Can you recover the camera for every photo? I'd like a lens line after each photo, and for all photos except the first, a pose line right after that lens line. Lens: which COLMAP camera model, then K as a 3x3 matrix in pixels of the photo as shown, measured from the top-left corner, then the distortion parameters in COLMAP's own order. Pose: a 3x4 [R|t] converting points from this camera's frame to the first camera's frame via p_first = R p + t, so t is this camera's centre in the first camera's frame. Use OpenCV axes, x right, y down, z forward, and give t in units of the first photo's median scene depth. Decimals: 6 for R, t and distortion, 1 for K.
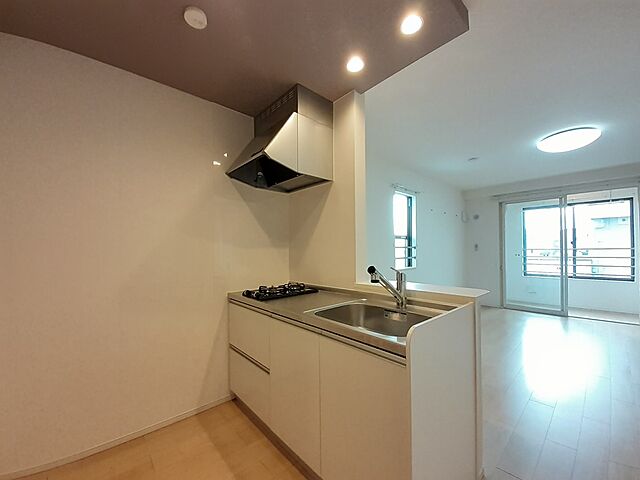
lens RADIAL K [[258.5, 0, 317.7], [0, 258.5, 245.9], [0, 0, 1]] dist [0.001230, -0.000016]
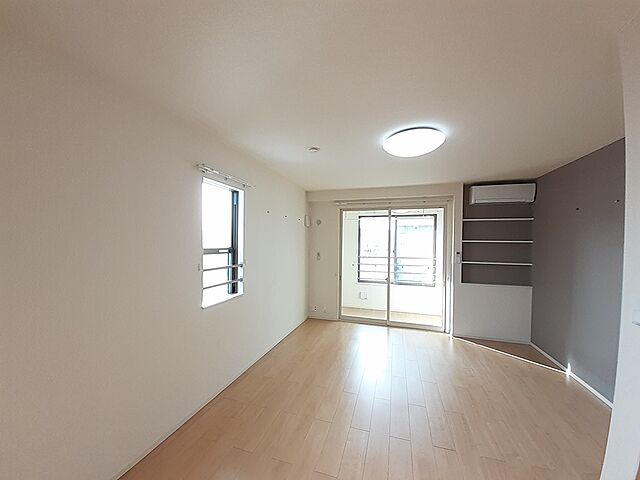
lens RADIAL K [[258.5, 0, 317.7], [0, 258.5, 245.9], [0, 0, 1]] dist [0.001230, -0.000016]
pose [[0.855334, 0.006739, 0.518034, 0.167845], [-0.015459, 0.999802, 0.012519, -0.049760], [-0.517847, -0.018717, 0.855268, 0.270203]]
